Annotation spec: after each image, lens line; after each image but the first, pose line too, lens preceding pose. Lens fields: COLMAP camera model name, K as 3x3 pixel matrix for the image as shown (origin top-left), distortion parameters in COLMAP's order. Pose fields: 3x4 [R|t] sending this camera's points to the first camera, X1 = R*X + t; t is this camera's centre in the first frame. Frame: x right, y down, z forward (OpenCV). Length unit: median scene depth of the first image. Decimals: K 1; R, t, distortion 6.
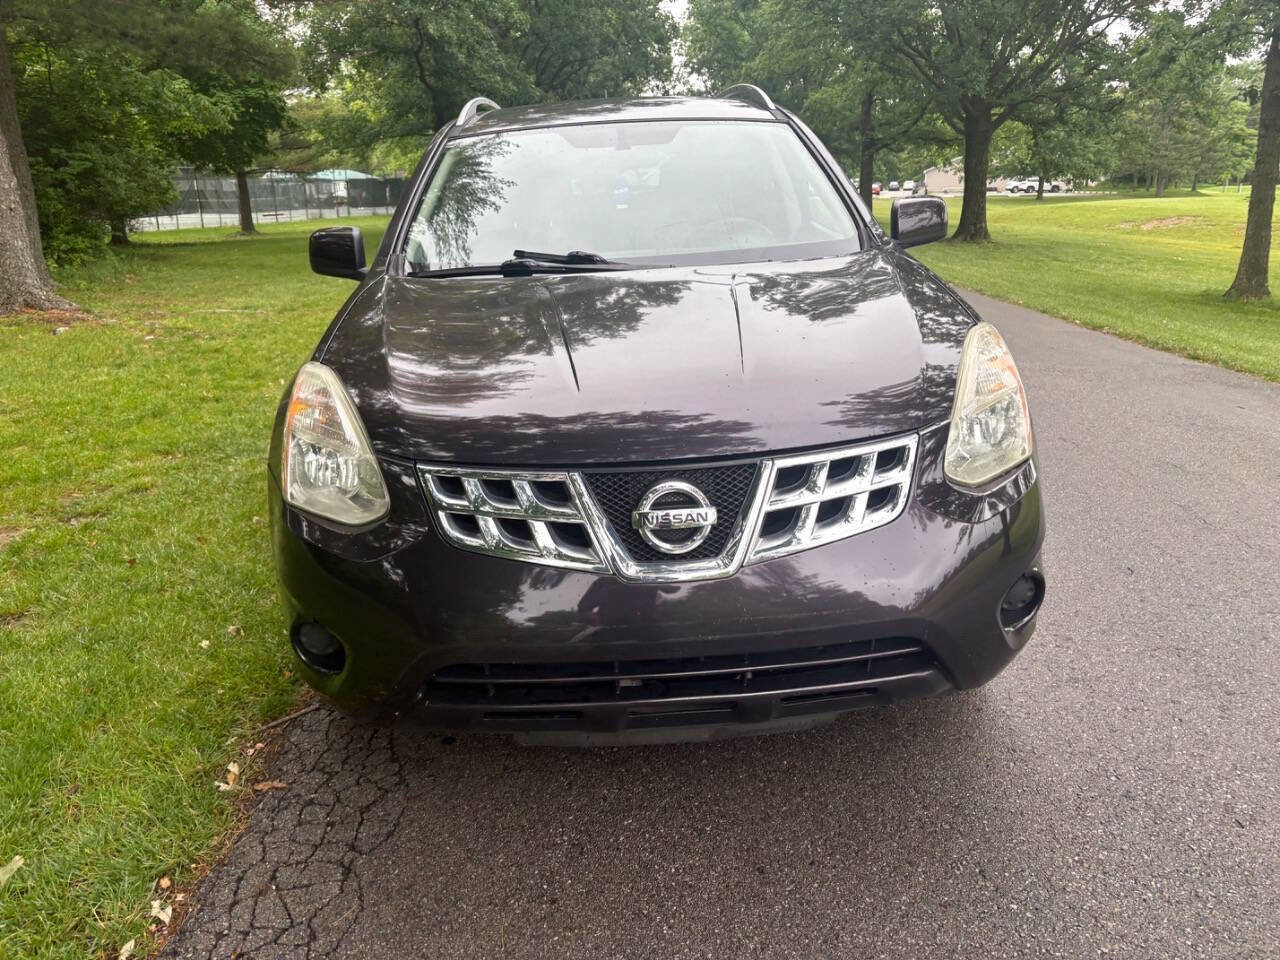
lens RADIAL K [[977.2, 0, 634.2], [0, 977.2, 487.4], [0, 0, 1]] dist [0.045367, -0.045399]
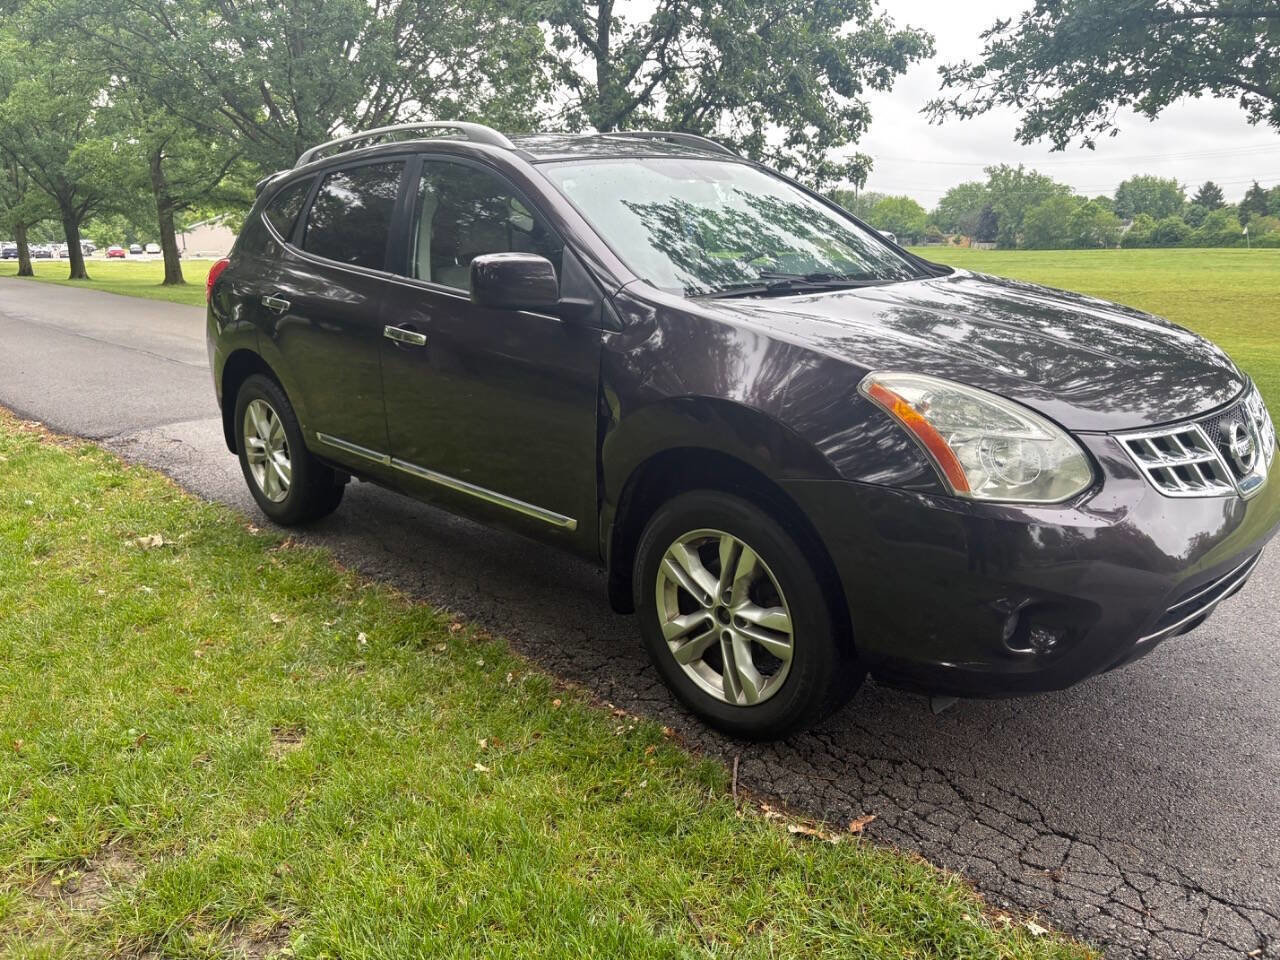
lens RADIAL K [[977.2, 0, 636.1], [0, 977.2, 487.5], [0, 0, 1]] dist [0.045367, -0.045399]
pose [[0.745504, -0.150195, 0.649358, -1.079608], [0.189983, 0.981746, 0.008963, -0.061955], [-0.638851, 0.116685, 0.760430, 0.377452]]
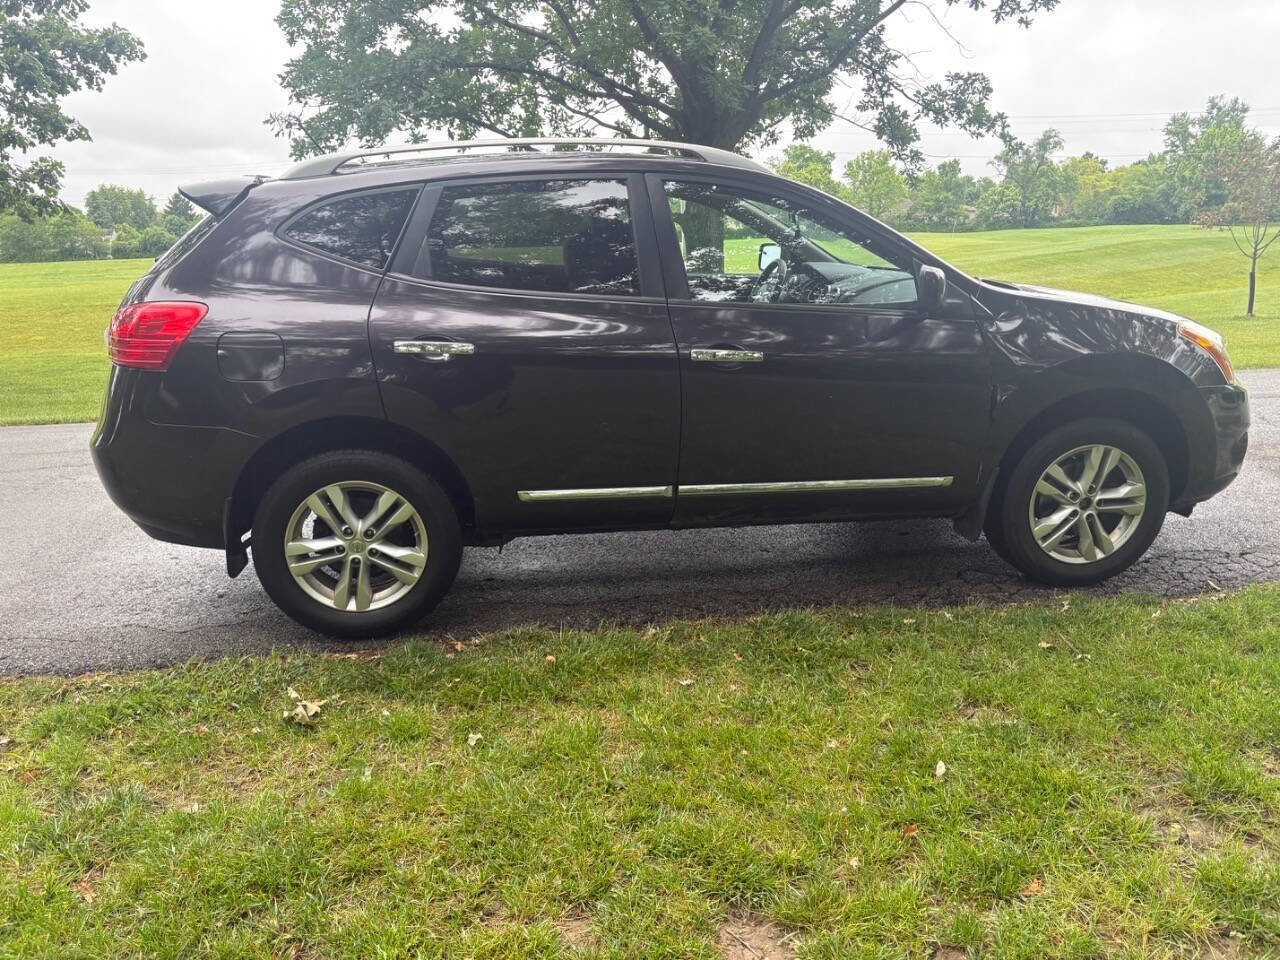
lens RADIAL K [[977.2, 0, 640.2], [0, 977.2, 470.0], [0, 0, 1]] dist [0.045367, -0.045399]
pose [[-0.109866, -0.215989, 0.970195, -1.758139], [0.324021, 0.914998, 0.240393, -0.547579], [-0.939649, 0.340775, -0.030542, 1.830305]]
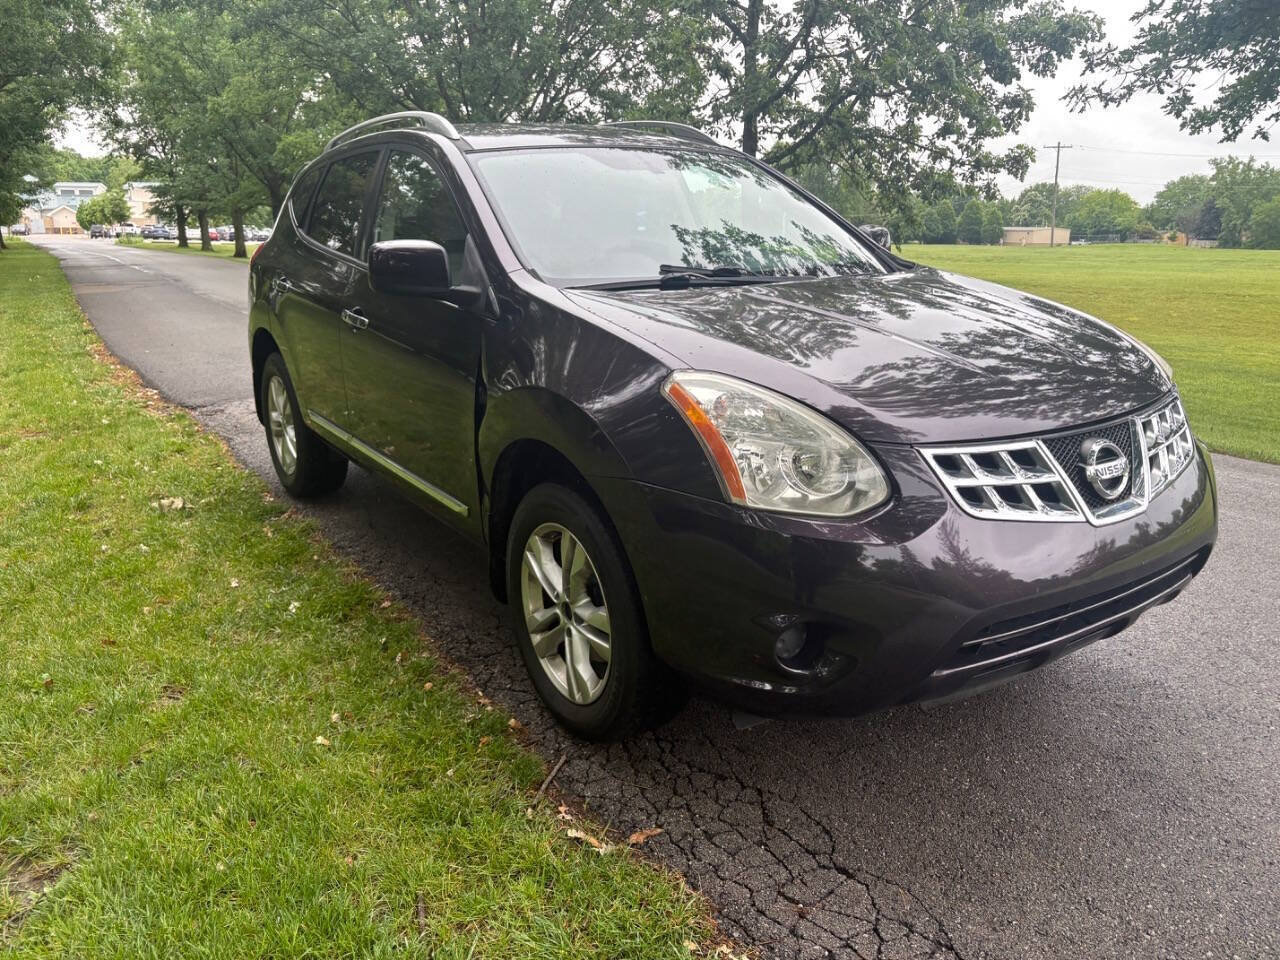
lens RADIAL K [[977.2, 0, 651.2], [0, 977.2, 482.9], [0, 0, 1]] dist [0.045367, -0.045399]
pose [[0.848231, -0.106853, 0.518736, -0.791673], [0.132961, 0.991032, -0.013276, -0.008359], [-0.512665, 0.080232, 0.854832, 0.186745]]
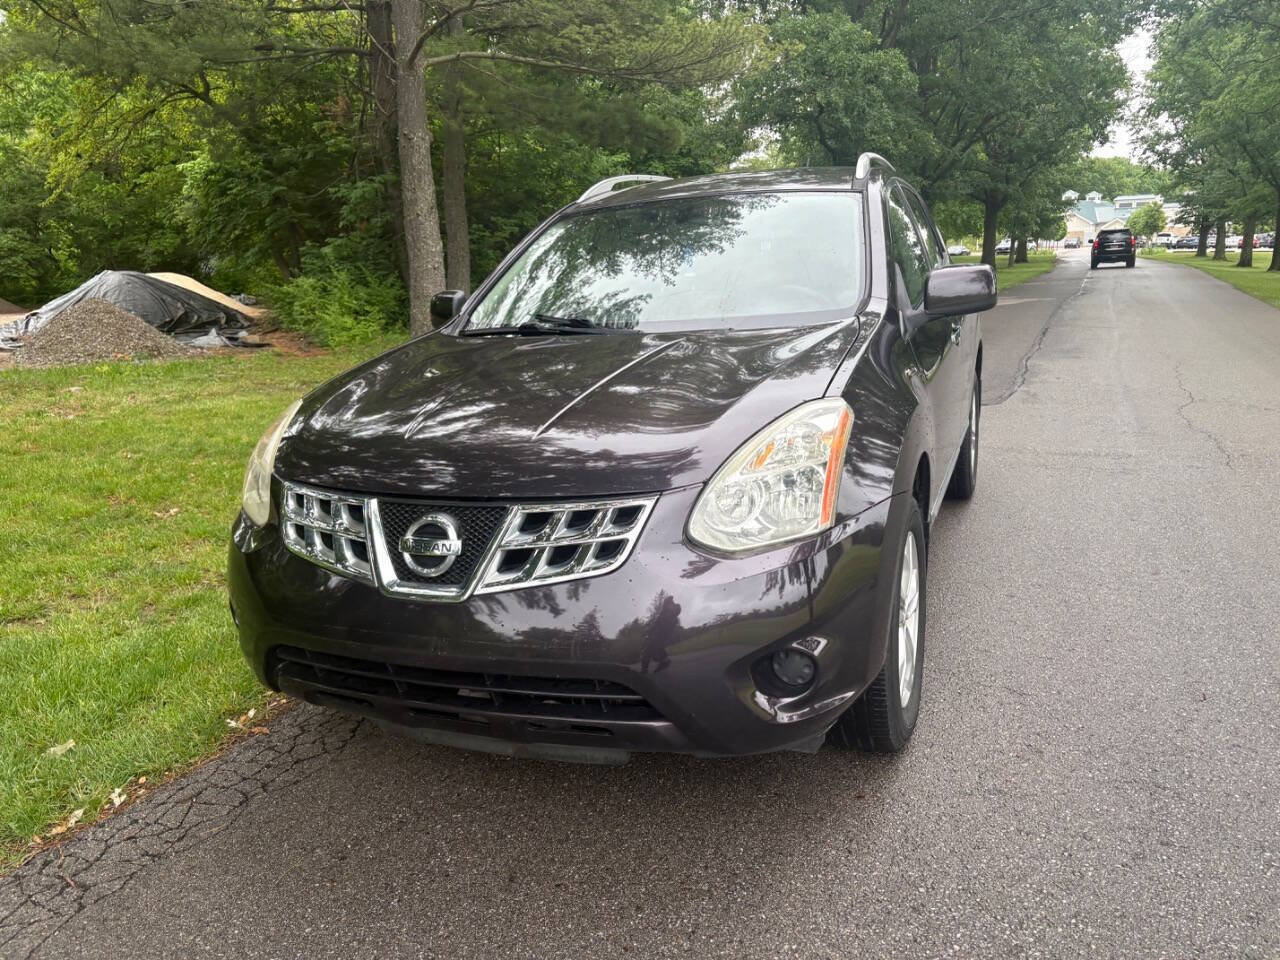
lens RADIAL K [[977.2, 0, 643.0], [0, 977.2, 483.7], [0, 0, 1]] dist [0.045367, -0.045399]
pose [[0.911617, 0.089423, -0.401196, 0.545189], [-0.111410, 0.993267, -0.031762, -0.024499], [0.395654, 0.073652, 0.915441, 0.017982]]
